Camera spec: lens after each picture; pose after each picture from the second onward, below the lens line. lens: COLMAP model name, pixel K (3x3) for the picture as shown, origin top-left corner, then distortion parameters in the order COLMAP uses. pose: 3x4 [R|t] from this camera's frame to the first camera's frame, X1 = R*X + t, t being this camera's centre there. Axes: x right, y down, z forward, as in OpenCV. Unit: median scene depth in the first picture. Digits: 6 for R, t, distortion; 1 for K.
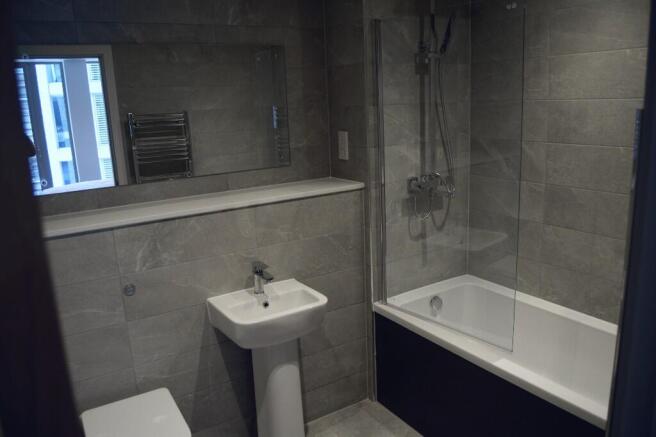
lens RADIAL K [[505.3, 0, 328.0], [0, 505.3, 218.5], [0, 0, 1]] dist [-0.059781, 0.005199]
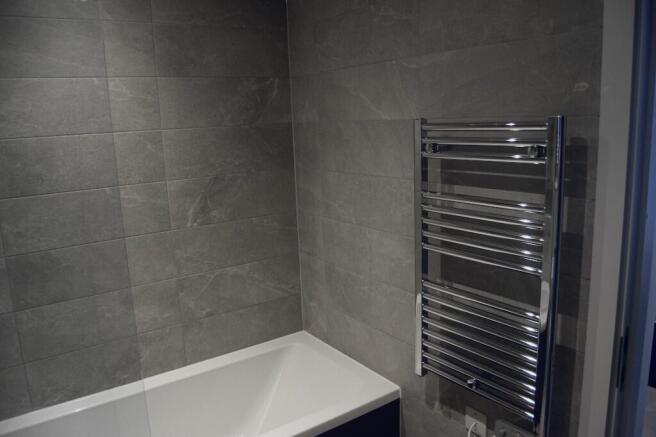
lens RADIAL K [[526.1, 0, 328.5], [0, 526.1, 223.2], [0, 0, 1]] dist [-0.004018, -0.001239]
pose [[-0.014277, -0.152996, 0.988124, -0.289824], [0.281939, 0.947510, 0.150781, -0.093256], [-0.959326, 0.280743, 0.029608, 0.497227]]
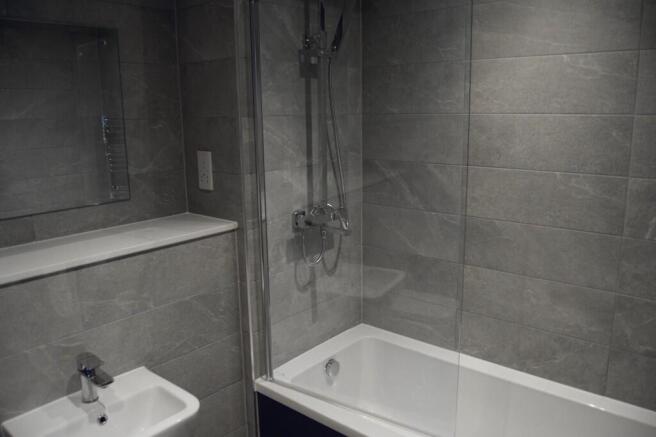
lens RADIAL K [[519.6, 0, 328.0], [0, 519.6, 218.5], [0, 0, 1]] dist [-0.069927, 0.005694]
pose [[0.953511, -0.035522, 0.299258, -0.027815], [0.044125, 0.998783, -0.022038, -0.052686], [-0.298111, 0.034218, 0.953918, 0.242172]]
